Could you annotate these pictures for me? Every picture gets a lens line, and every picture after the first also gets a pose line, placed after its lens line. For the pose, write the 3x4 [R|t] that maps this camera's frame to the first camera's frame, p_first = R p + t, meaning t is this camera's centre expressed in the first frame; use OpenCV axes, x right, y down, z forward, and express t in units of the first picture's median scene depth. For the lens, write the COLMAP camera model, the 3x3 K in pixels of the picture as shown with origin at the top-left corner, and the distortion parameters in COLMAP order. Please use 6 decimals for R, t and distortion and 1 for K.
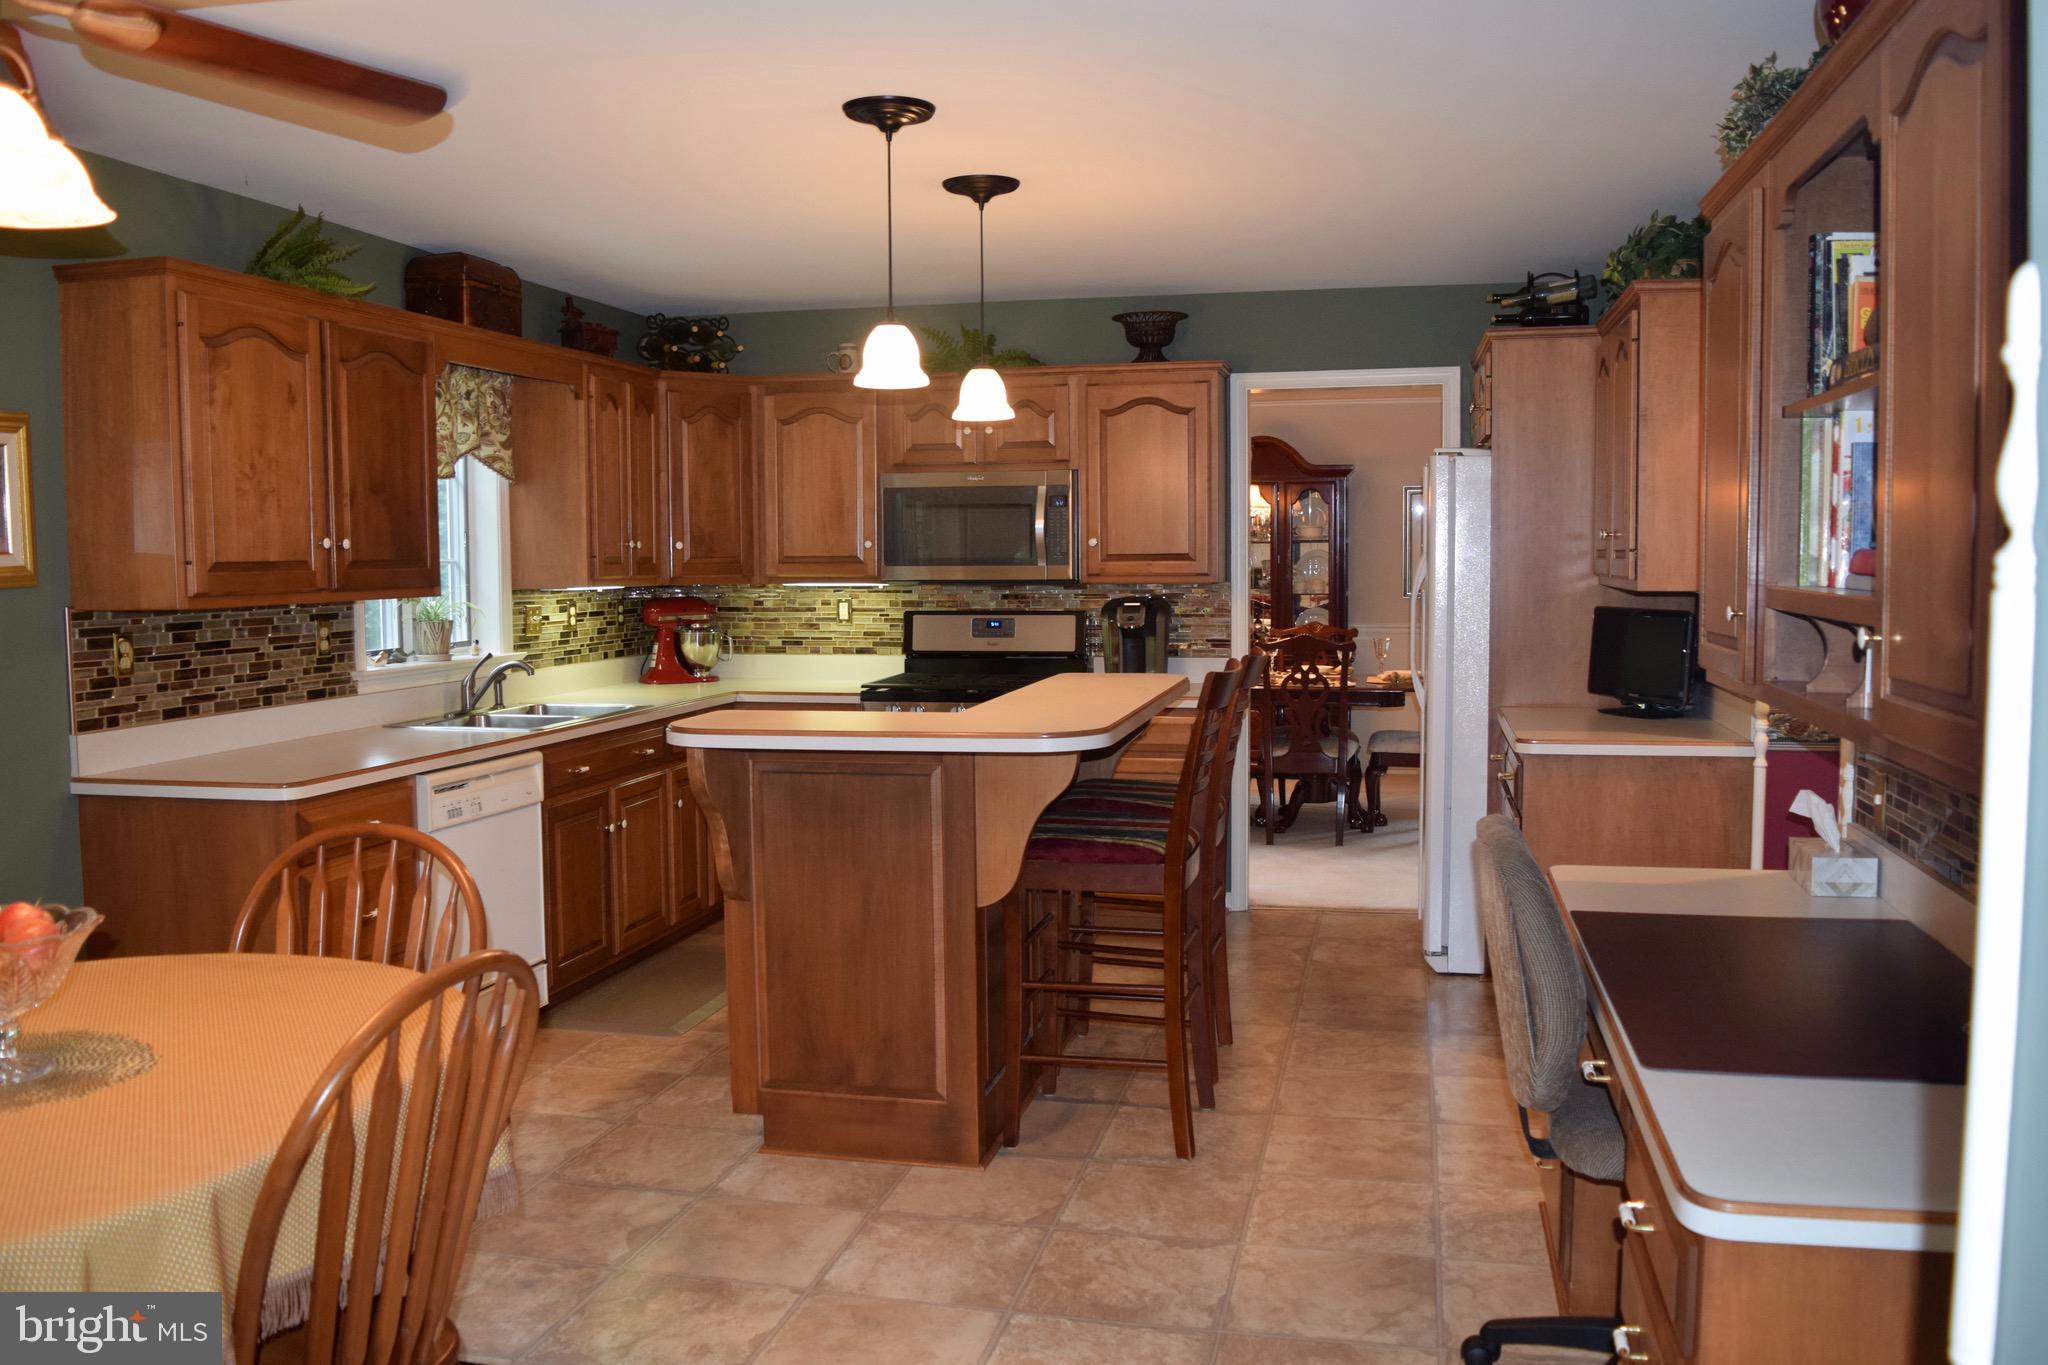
lens RADIAL K [[1668.1, 0, 1016.4], [0, 1668.1, 677.2], [0, 0, 1]] dist [-0.093614, 0.016618]
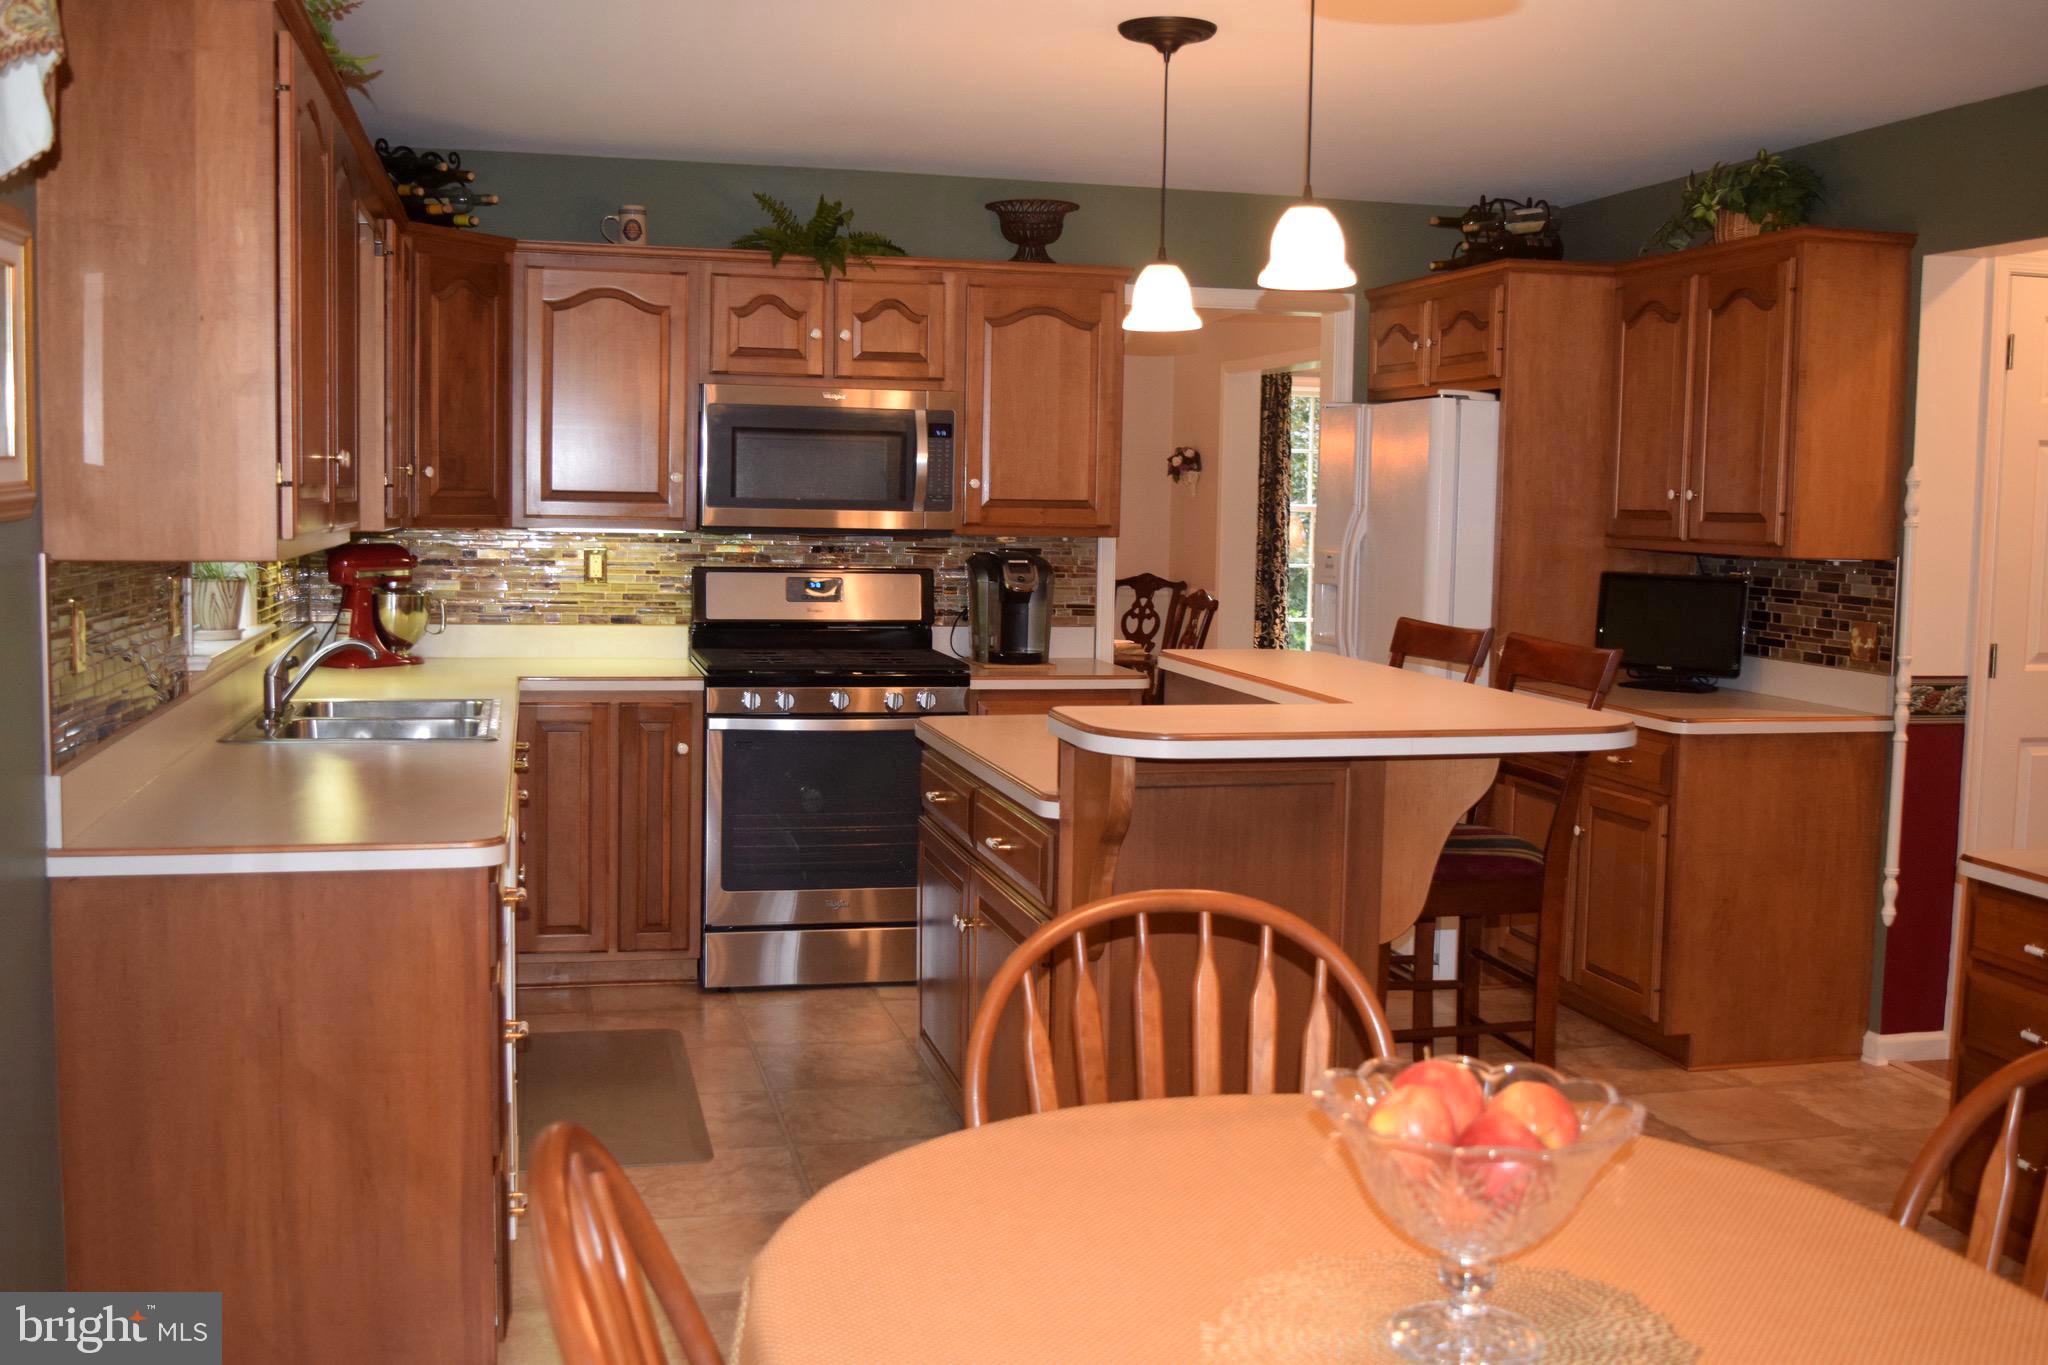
lens RADIAL K [[1995.2, 0, 1017.3], [0, 1995.2, 675.5], [0, 0, 1]] dist [-0.071283, 0.000000]
pose [[0.892468, -0.014870, 0.450866, -0.423498], [0.007187, 0.999798, 0.018747, -0.007714], [-0.451054, -0.013491, 0.892395, 0.156609]]
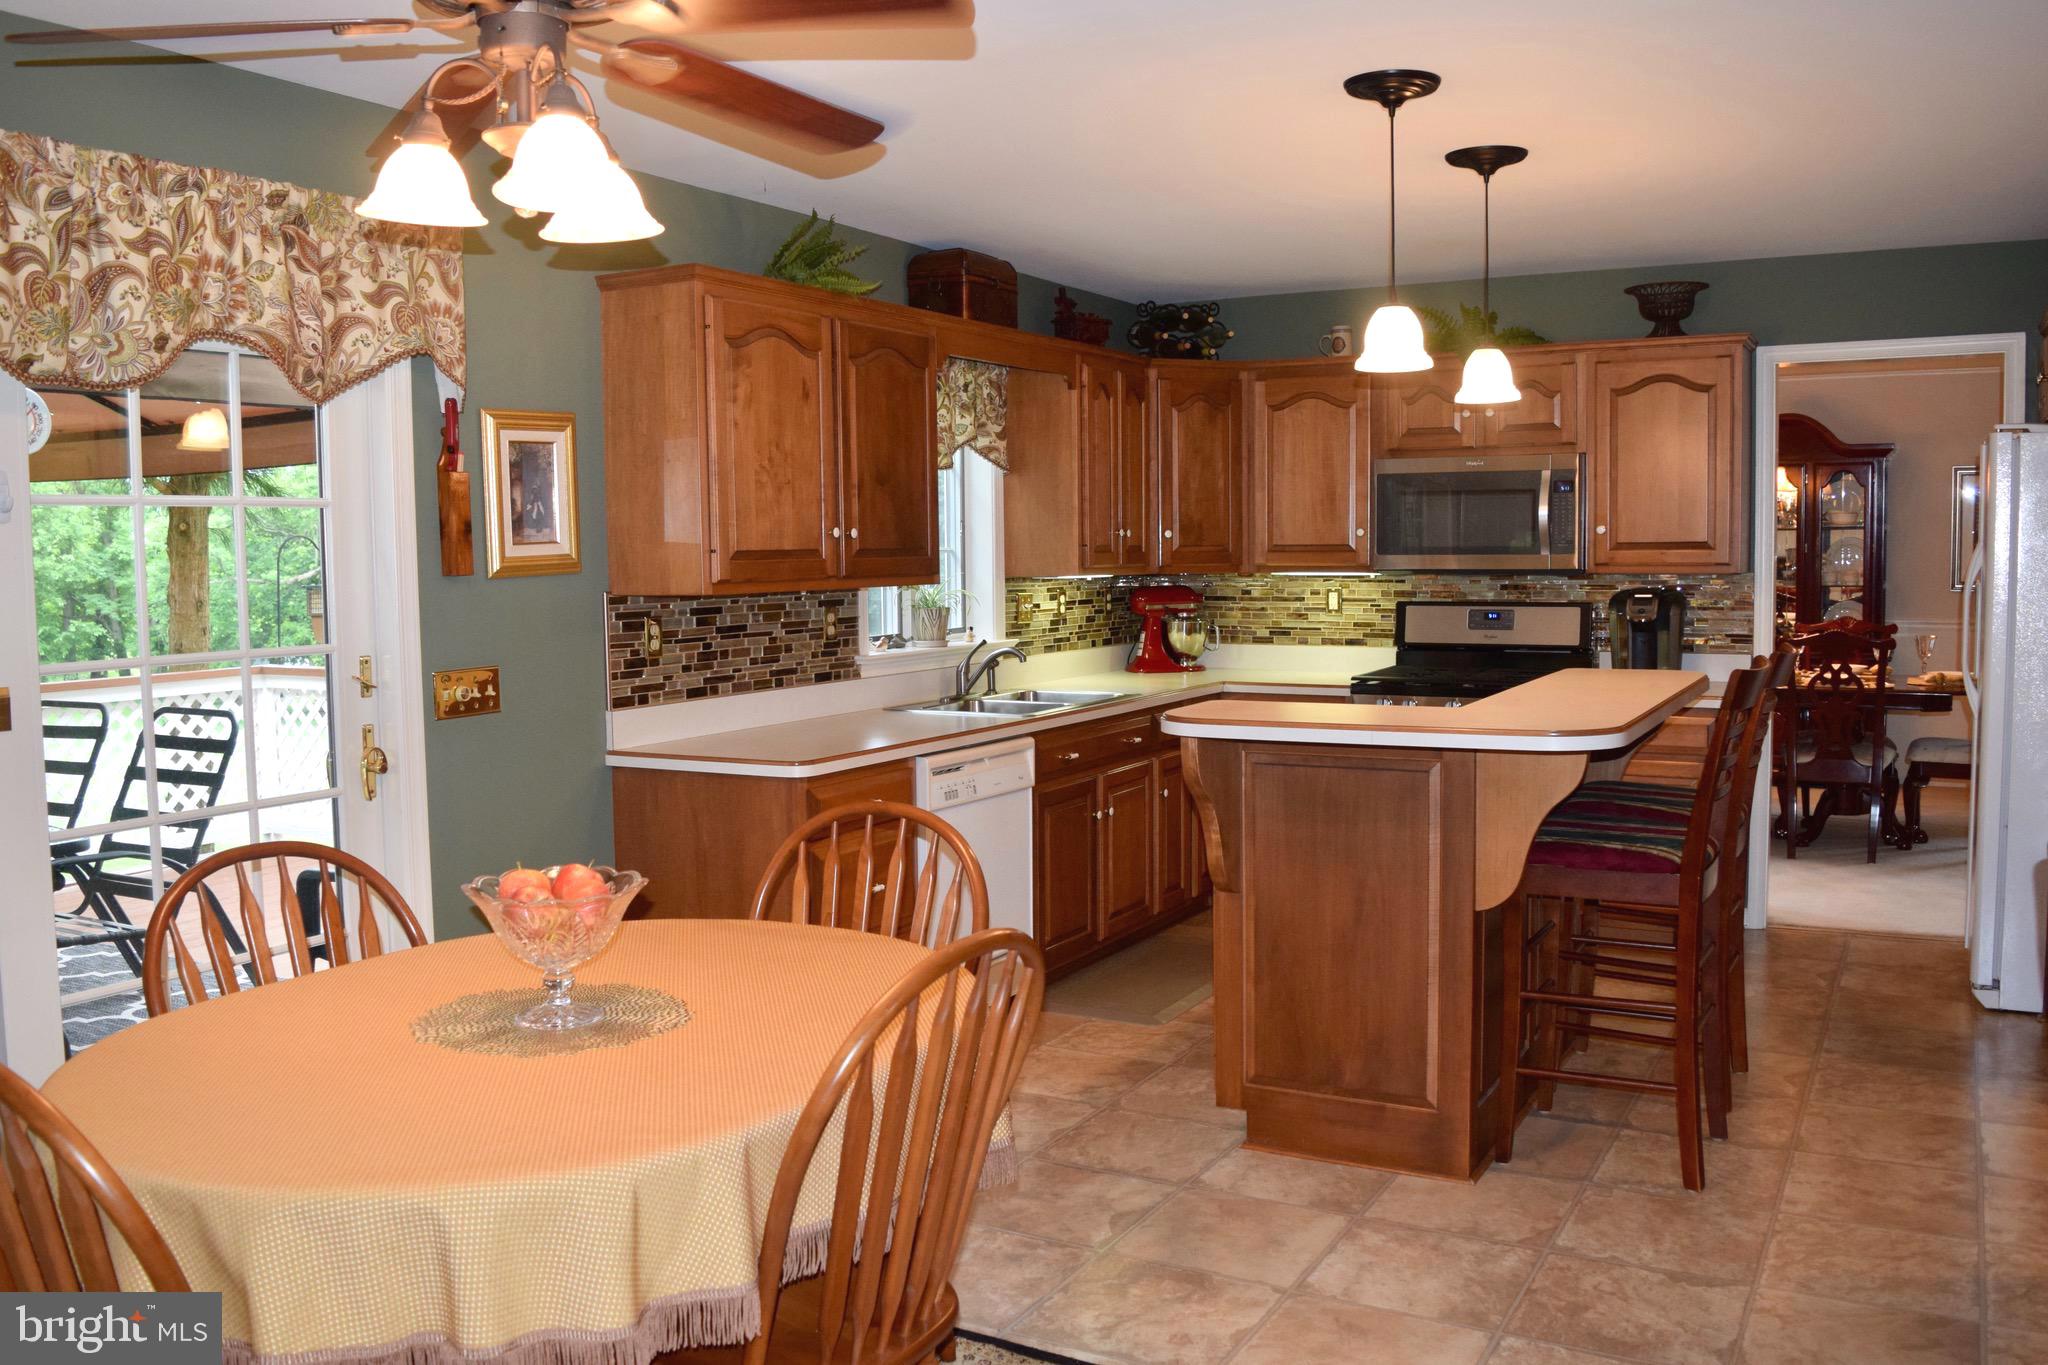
lens RADIAL K [[1703.1, 0, 1014.1], [0, 1703.1, 678.4], [0, 0, 1]] dist [-0.098717, 0.025509]
pose [[0.960124, 0.017511, -0.279025, -0.006749], [-0.015772, 0.999840, 0.008475, 0.000121], [0.279129, -0.003736, 0.960246, -0.005616]]
